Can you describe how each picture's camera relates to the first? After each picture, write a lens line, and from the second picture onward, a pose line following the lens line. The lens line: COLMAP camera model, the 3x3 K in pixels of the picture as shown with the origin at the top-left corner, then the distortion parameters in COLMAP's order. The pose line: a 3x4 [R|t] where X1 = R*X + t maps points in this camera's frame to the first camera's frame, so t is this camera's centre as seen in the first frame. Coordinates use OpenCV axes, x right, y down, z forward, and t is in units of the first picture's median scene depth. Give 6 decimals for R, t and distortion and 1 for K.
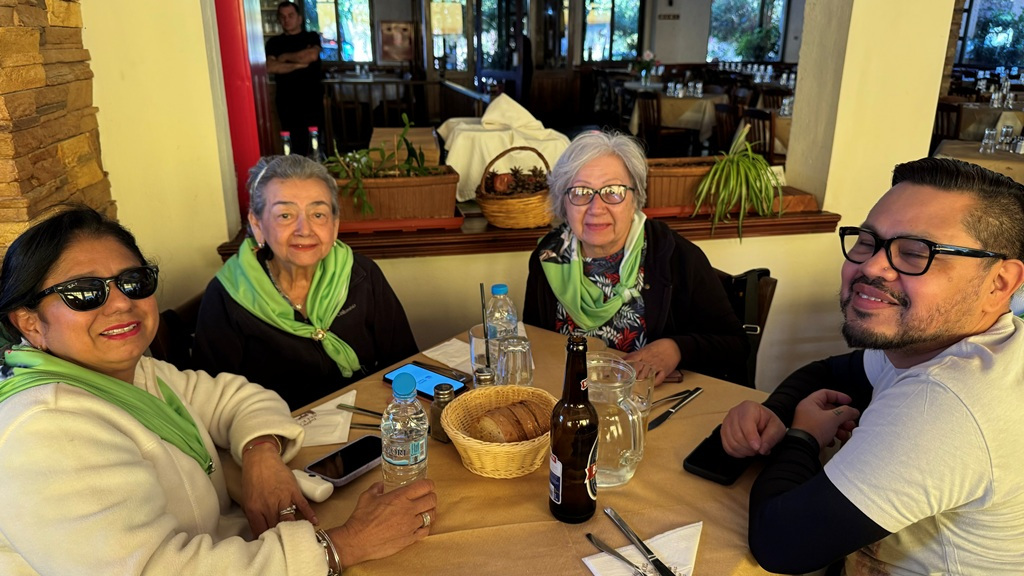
lens RADIAL K [[713.0, 0, 512.0], [0, 713.0, 288.0], [0, 0, 1]] dist [0.004165, -0.001022]
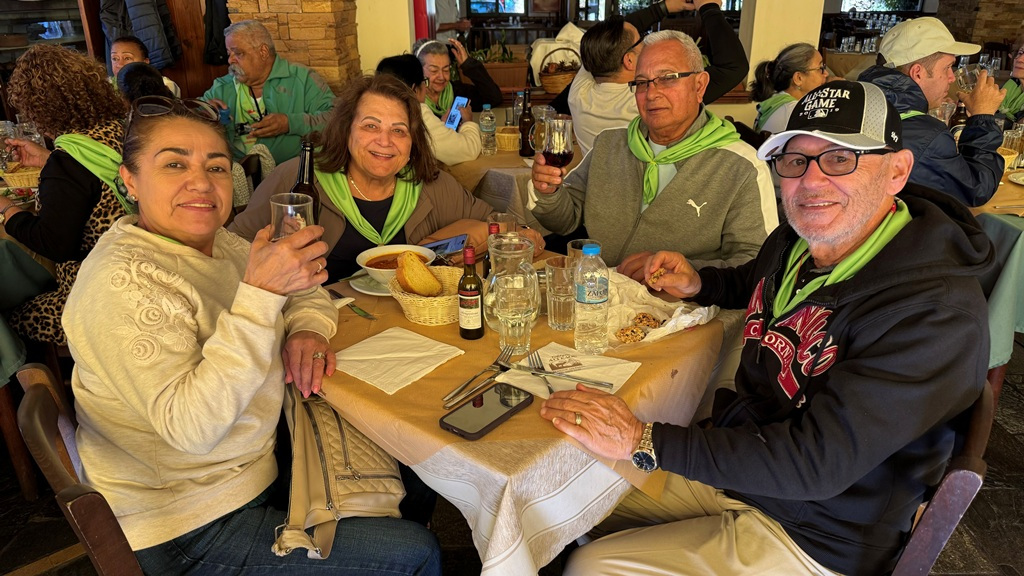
lens RADIAL K [[713.0, 0, 512.0], [0, 713.0, 288.0], [0, 0, 1]] dist [0.004165, -0.001022]
pose [[0.976027, 0.072000, -0.205394, 0.072379], [-0.060632, 0.996287, 0.061120, 0.074662], [0.209032, -0.047201, 0.976769, -0.203148]]
